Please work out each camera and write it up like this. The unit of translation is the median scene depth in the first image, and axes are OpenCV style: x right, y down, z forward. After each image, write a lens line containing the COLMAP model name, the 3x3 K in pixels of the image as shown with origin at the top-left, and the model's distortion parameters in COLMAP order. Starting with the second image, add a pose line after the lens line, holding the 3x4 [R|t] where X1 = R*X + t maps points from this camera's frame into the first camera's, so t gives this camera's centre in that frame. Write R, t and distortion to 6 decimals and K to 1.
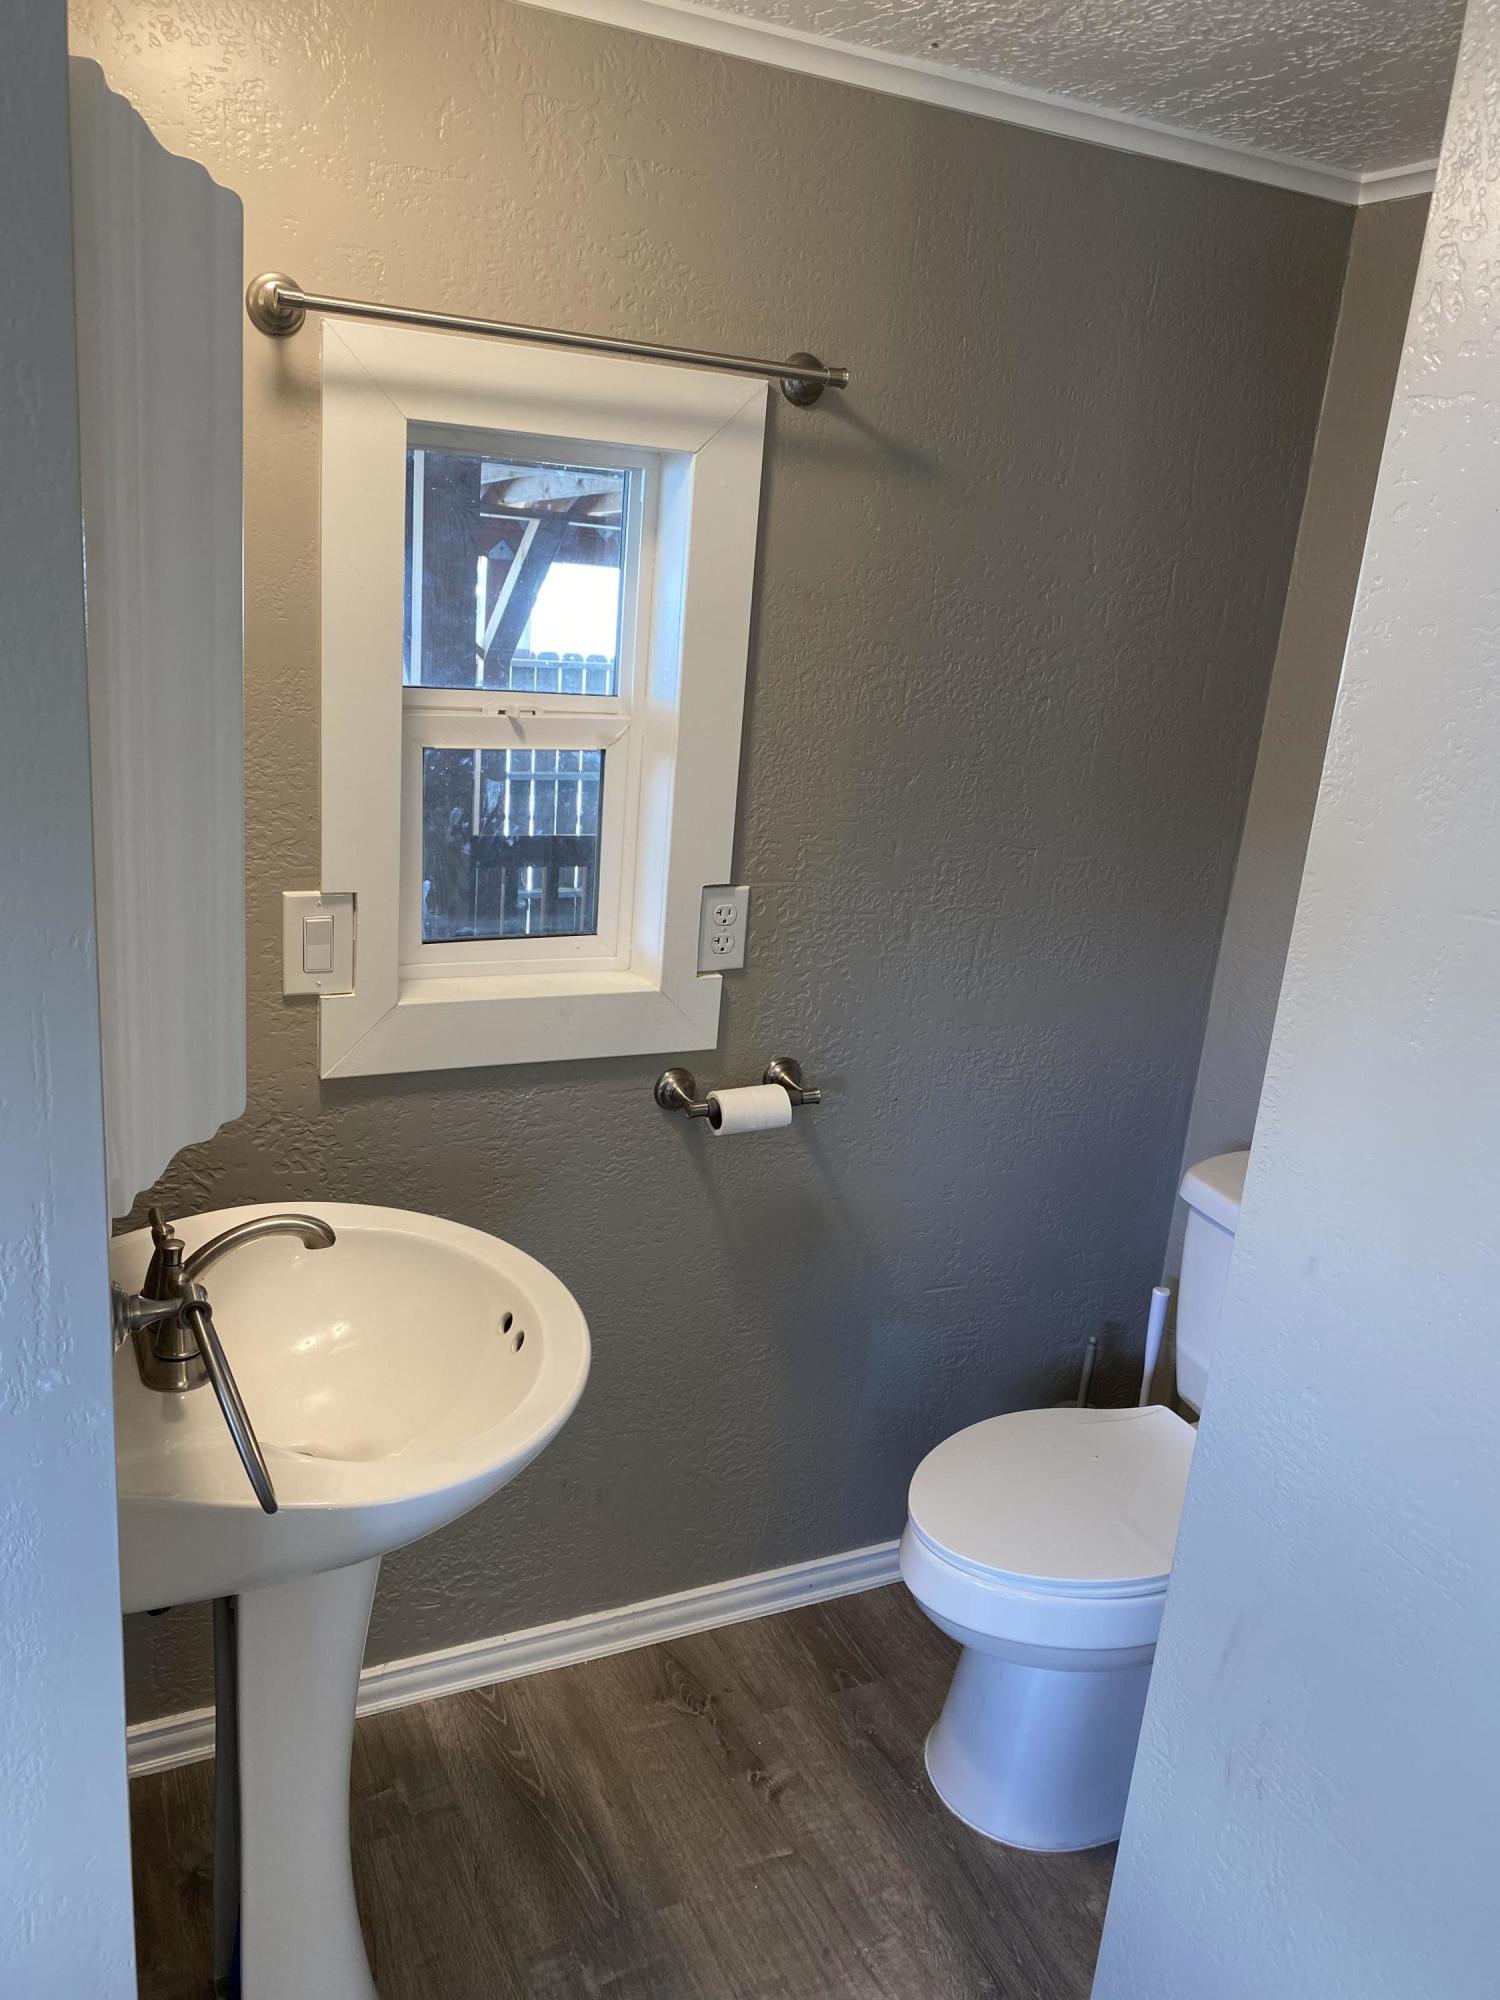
lens RADIAL K [[1520.2, 0, 752.2], [0, 1520.2, 989.4], [0, 0, 1]] dist [0.005956, -0.013411]
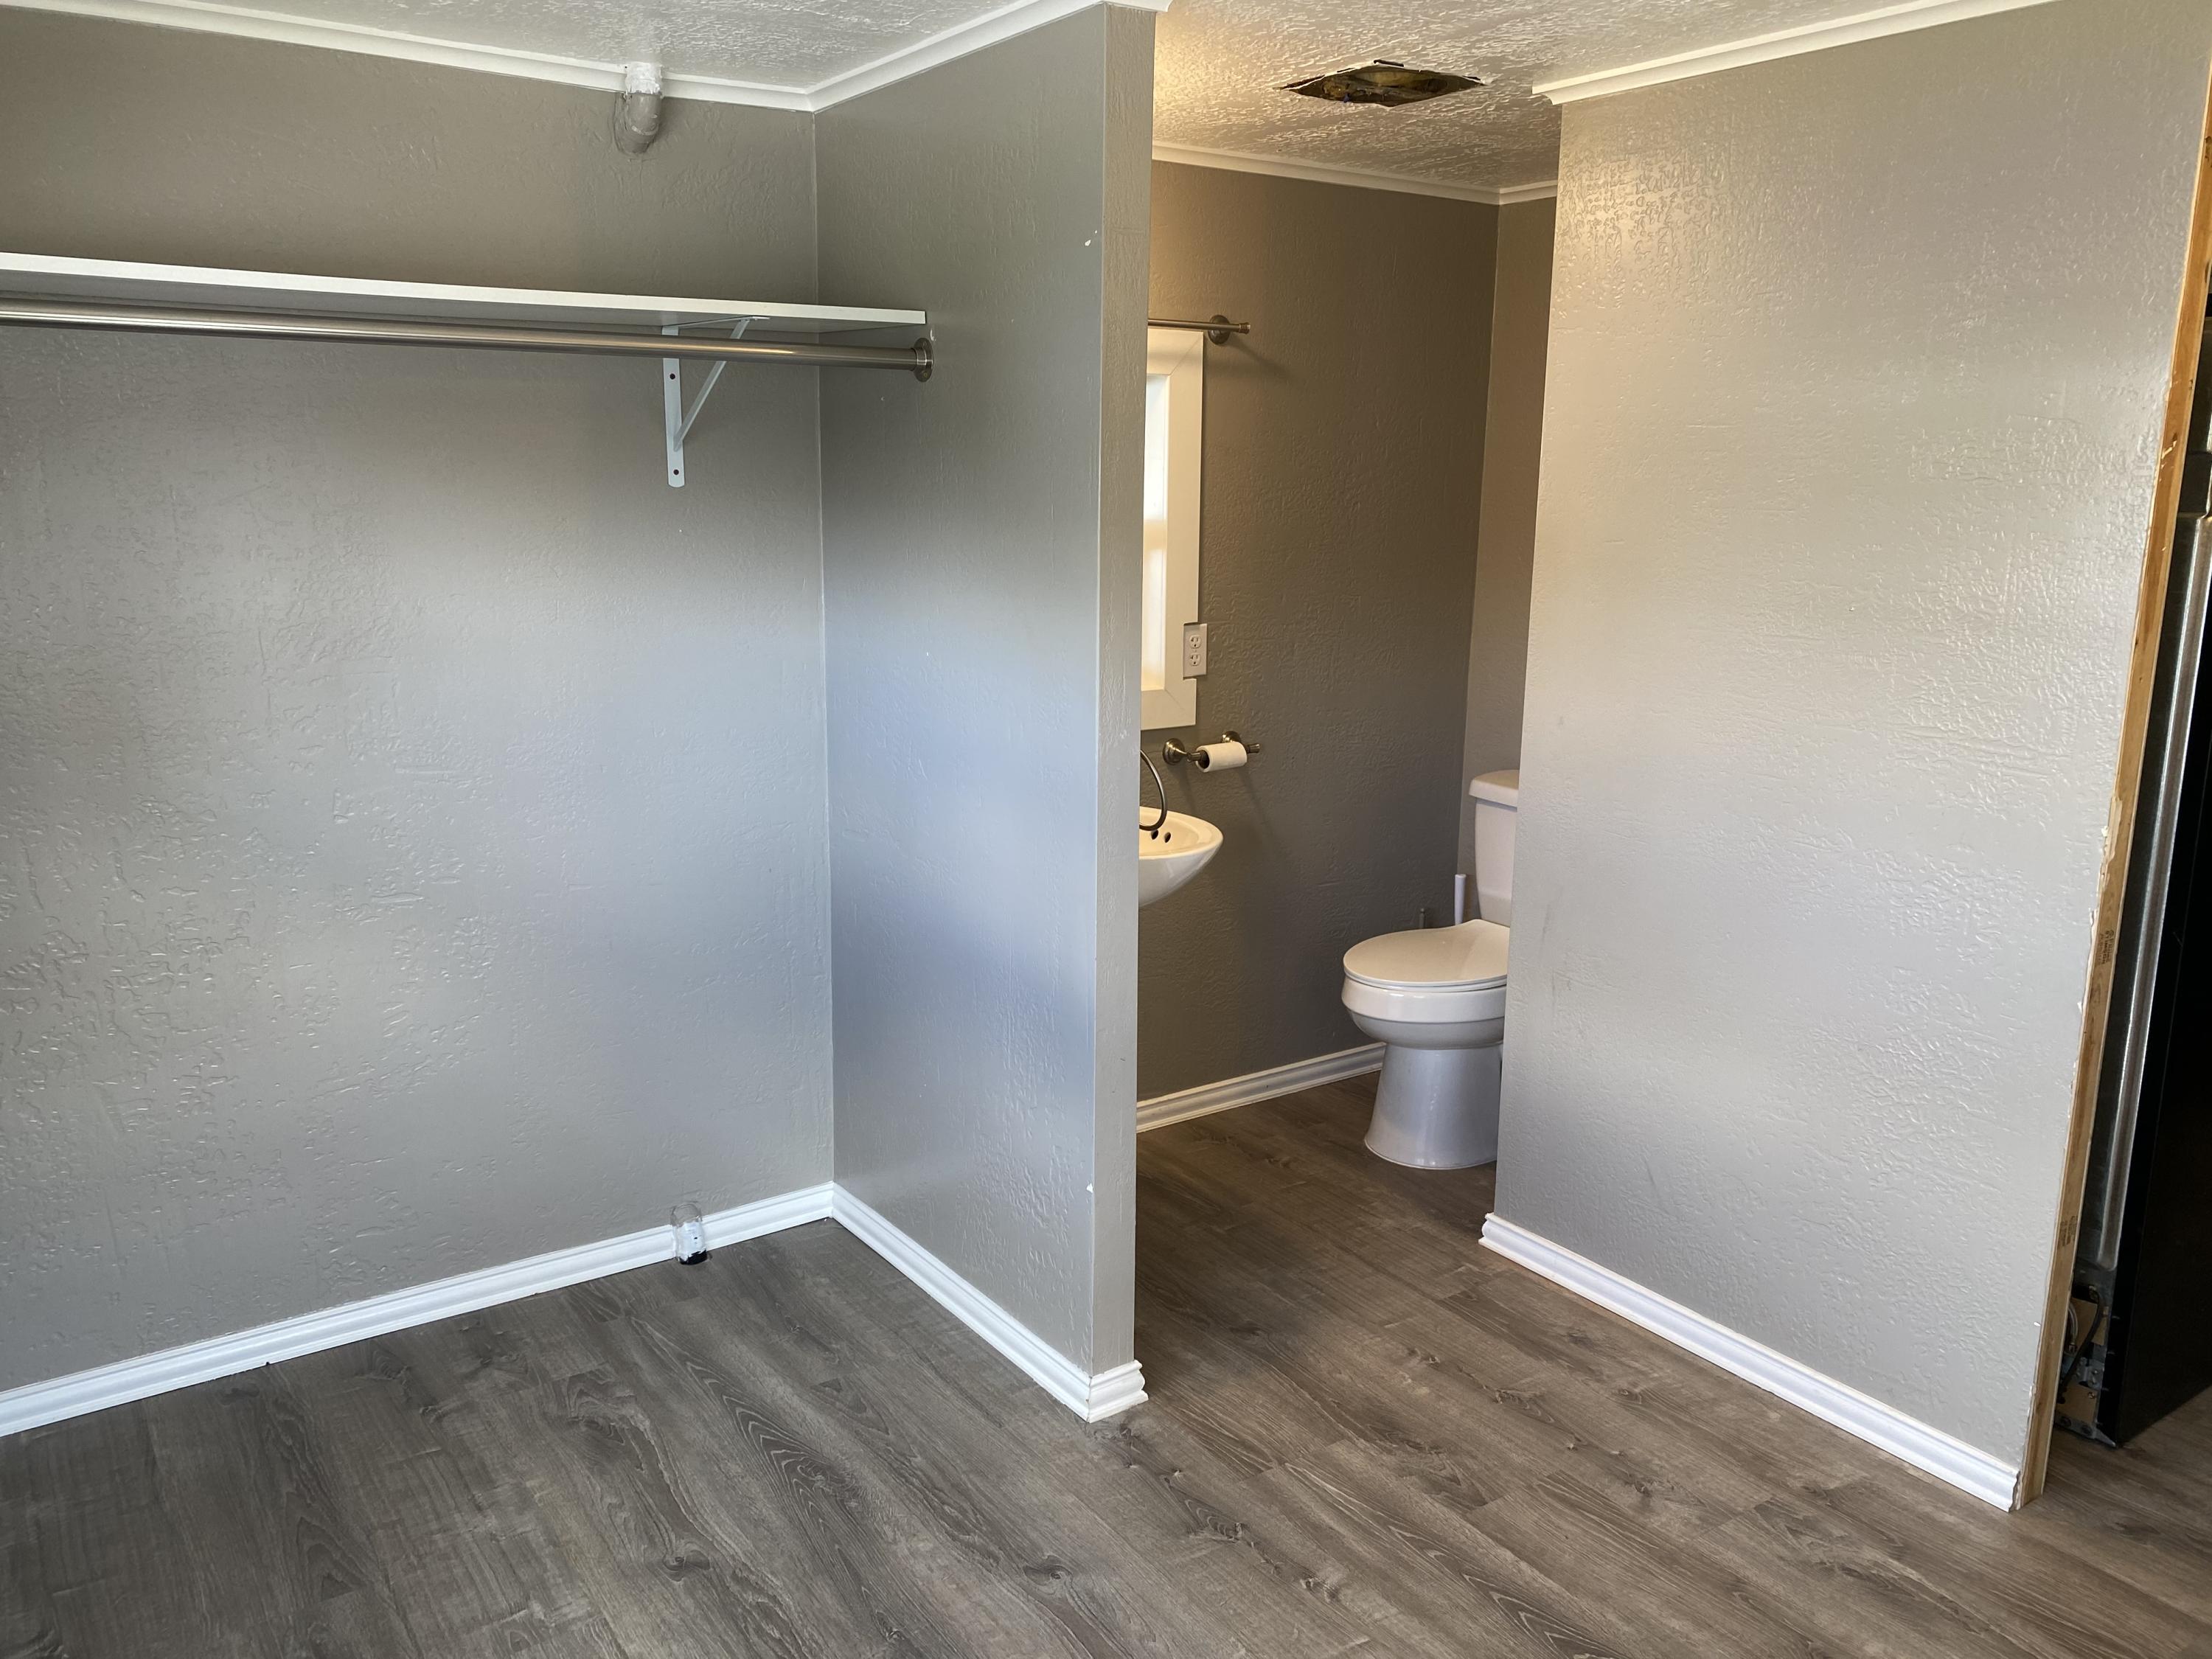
lens RADIAL K [[1681.4, 0, 1103.8], [0, 1681.4, 838.6], [0, 0, 1]] dist [0.005956, -0.013411]
pose [[0.985105, -0.106097, 0.135322, -0.393409], [0.113638, 0.992300, -0.049257, 0.247529], [-0.129054, 0.063901, 0.989576, -0.814529]]
